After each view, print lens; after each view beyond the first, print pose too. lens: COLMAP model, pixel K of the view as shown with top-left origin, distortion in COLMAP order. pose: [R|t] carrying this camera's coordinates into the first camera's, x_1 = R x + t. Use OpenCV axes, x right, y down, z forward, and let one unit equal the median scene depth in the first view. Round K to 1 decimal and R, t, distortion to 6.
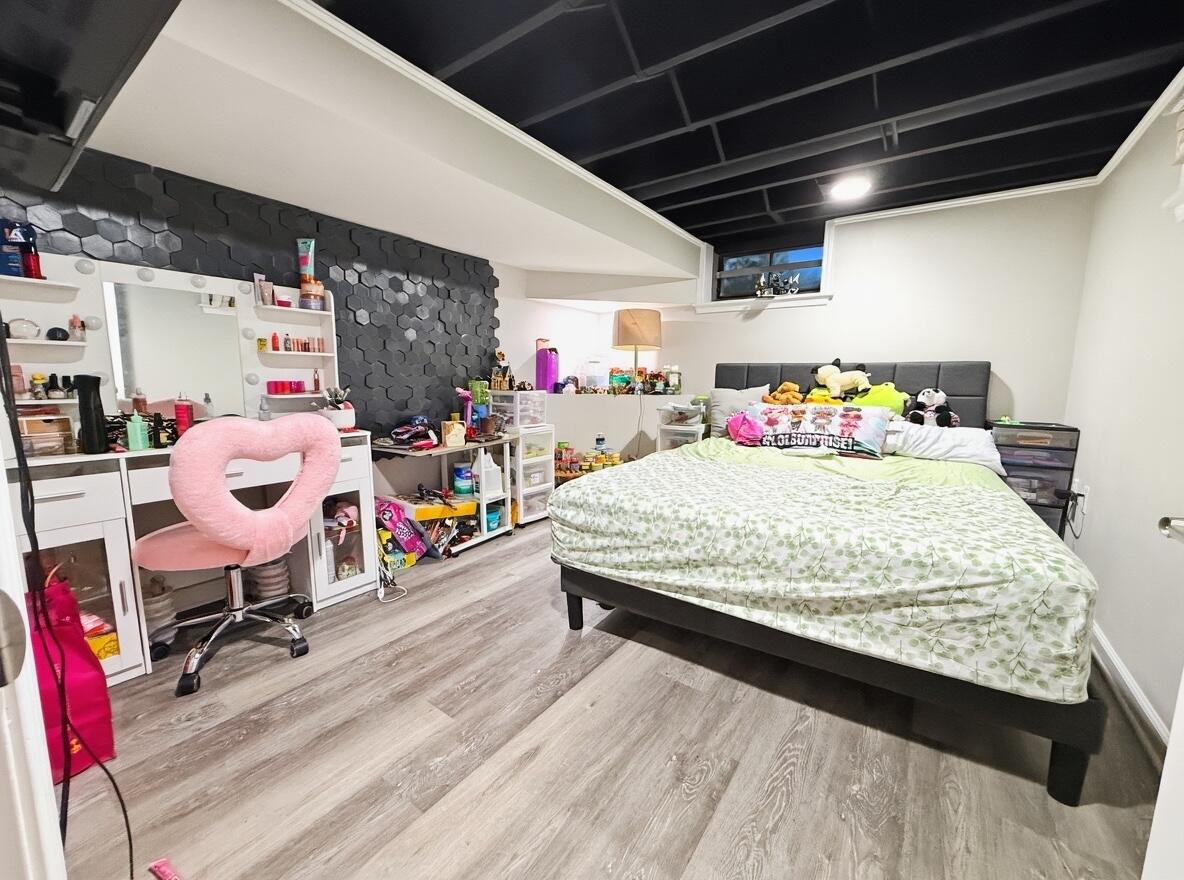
lens RADIAL K [[459.6, 0, 587.7], [0, 459.6, 443.2], [0, 0, 1]] dist [-0.001077, 0.000207]
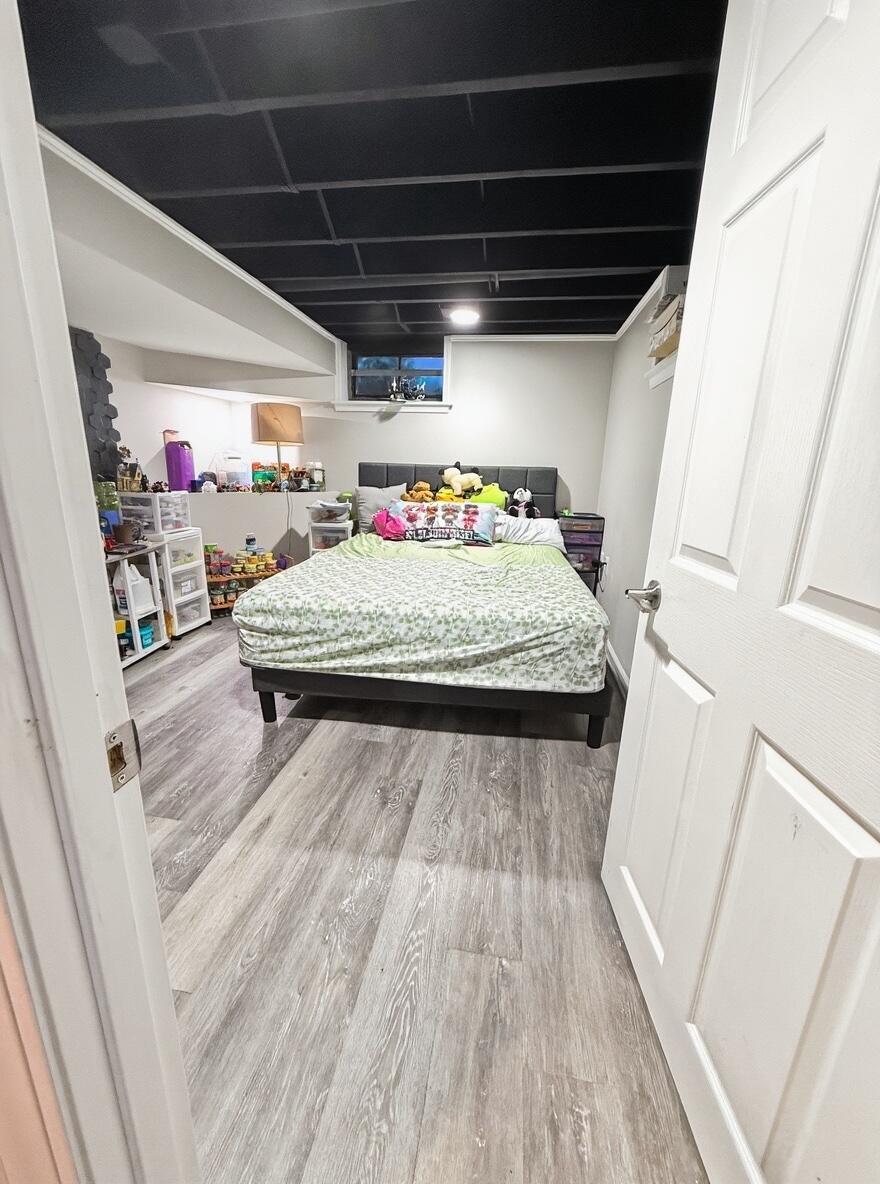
lens RADIAL K [[459.6, 0, 441.5], [0, 459.6, 590.7], [0, 0, 1]] dist [-0.001077, 0.000207]
pose [[0.886509, -0.100902, 0.451576, -0.103681], [0.040188, 0.989036, 0.142098, -0.038029], [-0.460963, -0.107823, 0.880845, -0.104845]]
